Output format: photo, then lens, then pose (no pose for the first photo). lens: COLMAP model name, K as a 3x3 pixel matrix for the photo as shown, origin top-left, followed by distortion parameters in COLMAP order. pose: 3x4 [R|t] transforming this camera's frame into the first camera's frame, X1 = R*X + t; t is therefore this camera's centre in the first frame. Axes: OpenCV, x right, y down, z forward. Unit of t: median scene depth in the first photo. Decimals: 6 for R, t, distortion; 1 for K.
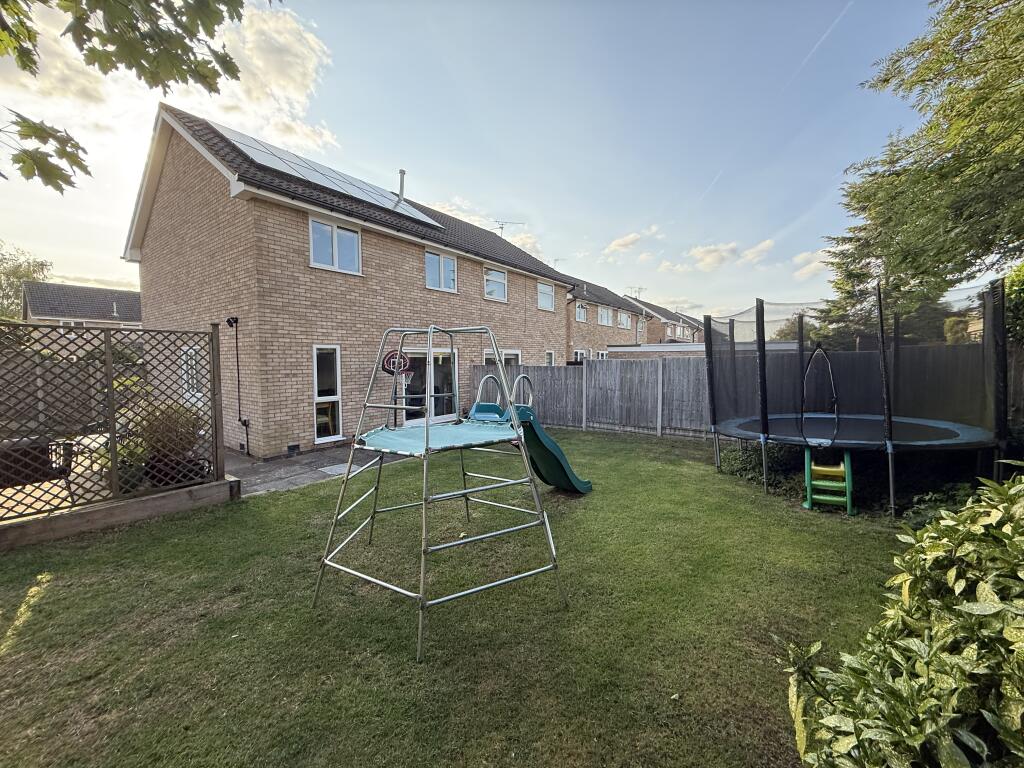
lens RADIAL K [[410.9, 0, 512.6], [0, 410.9, 387.0], [0, 0, 1]] dist [-0.000231, 0.000383]
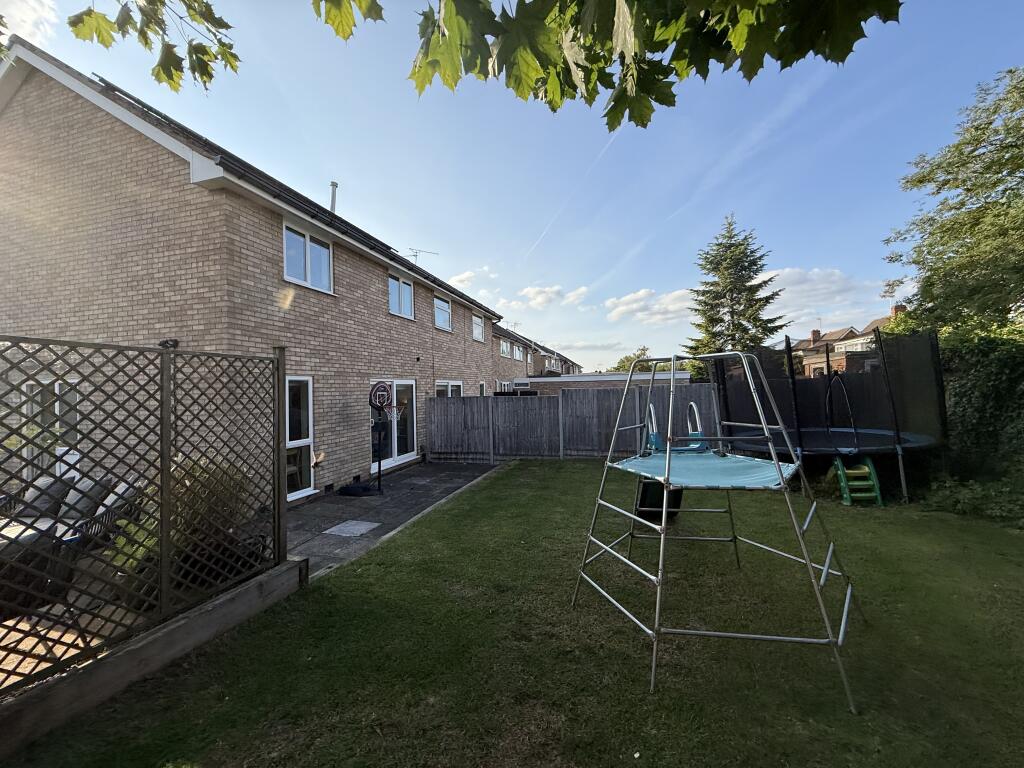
lens RADIAL K [[411.8, 0, 512.0], [0, 411.8, 384.0], [0, 0, 1]] dist [-0.000336, -0.000094]
pose [[0.933992, -0.011759, 0.357101, -0.348771], [0.041523, 0.996258, -0.075797, -0.007811], [-0.354874, 0.085622, 0.930985, 0.094933]]
